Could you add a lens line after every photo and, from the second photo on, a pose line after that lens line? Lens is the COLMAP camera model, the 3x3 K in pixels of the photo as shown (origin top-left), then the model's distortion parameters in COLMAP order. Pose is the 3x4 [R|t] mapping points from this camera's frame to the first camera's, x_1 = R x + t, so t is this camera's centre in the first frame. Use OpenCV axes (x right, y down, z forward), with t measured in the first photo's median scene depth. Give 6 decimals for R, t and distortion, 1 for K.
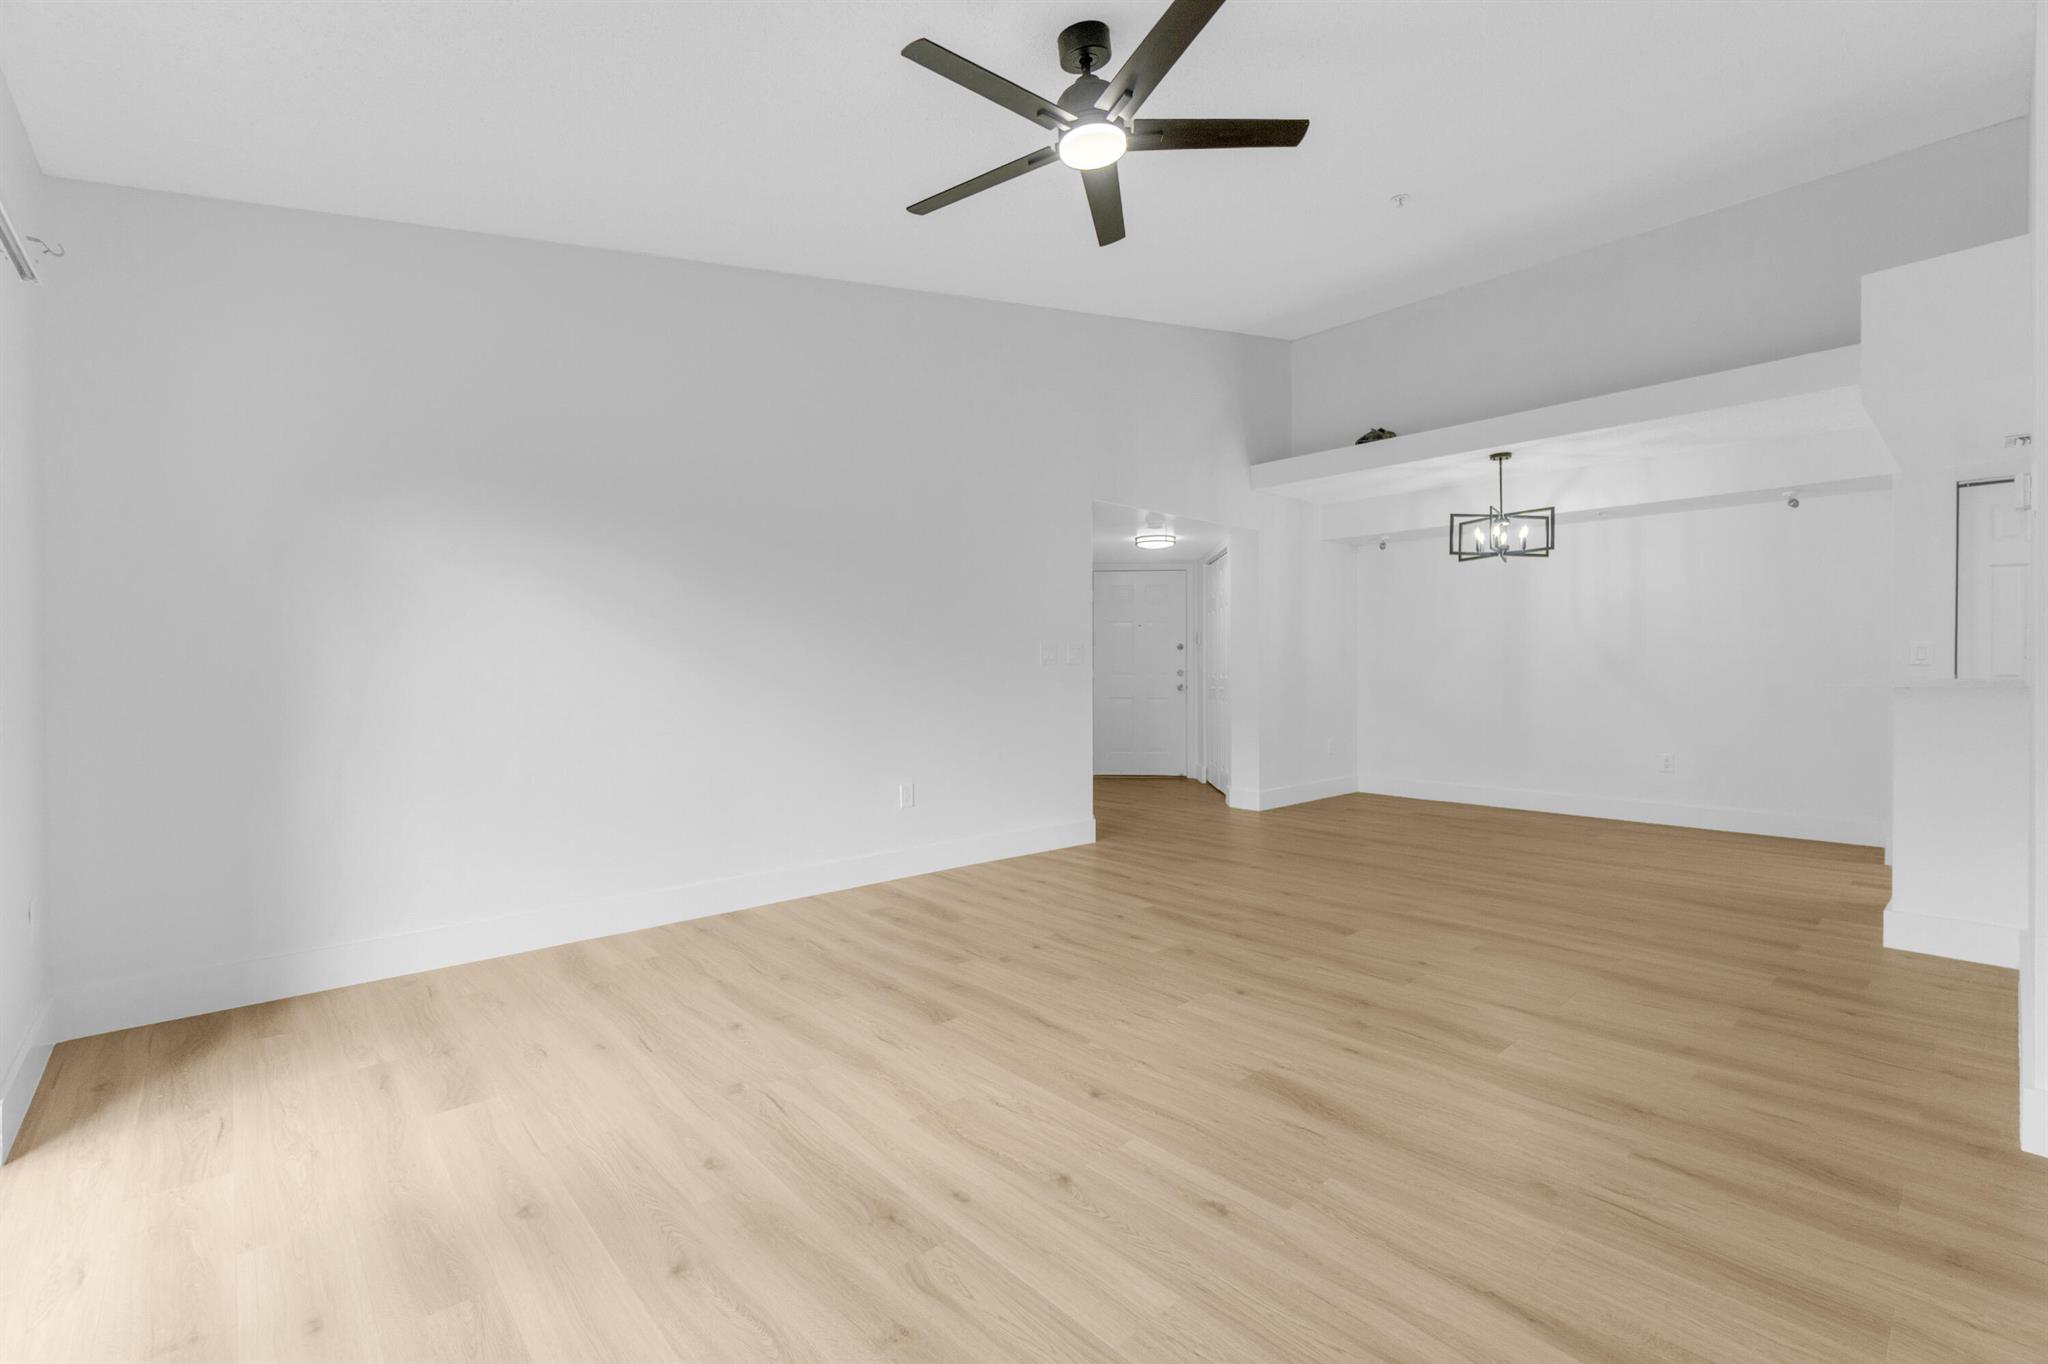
lens RADIAL K [[888.5, 0, 1009.1], [0, 888.5, 660.6], [0, 0, 1]] dist [-0.001622, 0.000281]
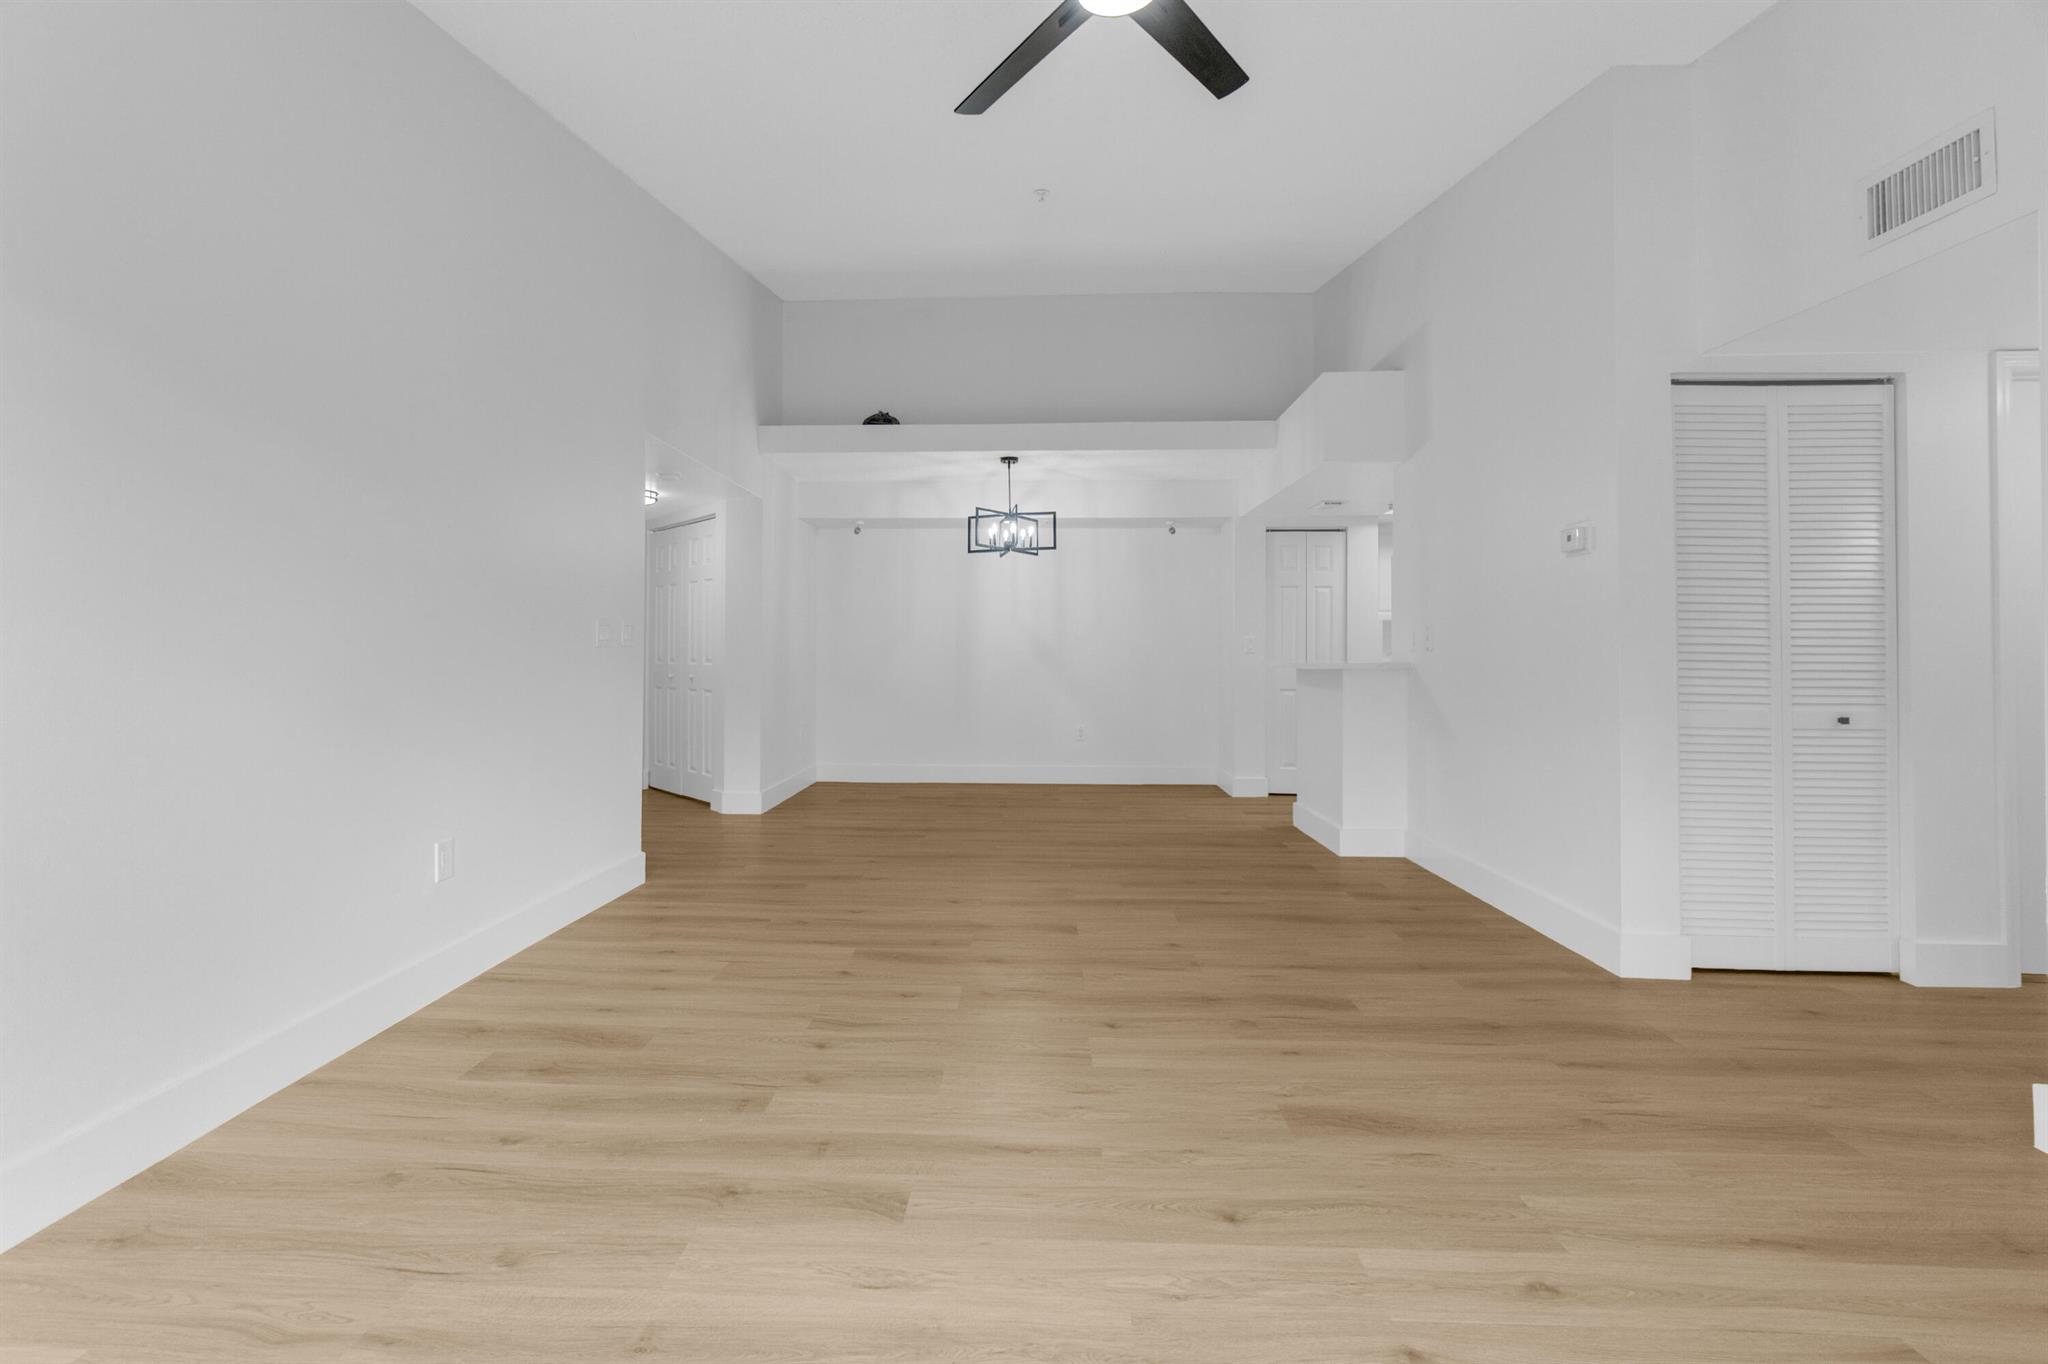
lens RADIAL K [[896.0, 0, 1023.6], [0, 896.0, 624.1], [0, 0, 1]] dist [-0.004783, 0.000511]
pose [[0.695290, 0.028553, 0.718162, -0.337305], [-0.011042, 0.999517, -0.029048, 0.005199], [-0.718644, 0.012267, 0.695270, 0.343507]]
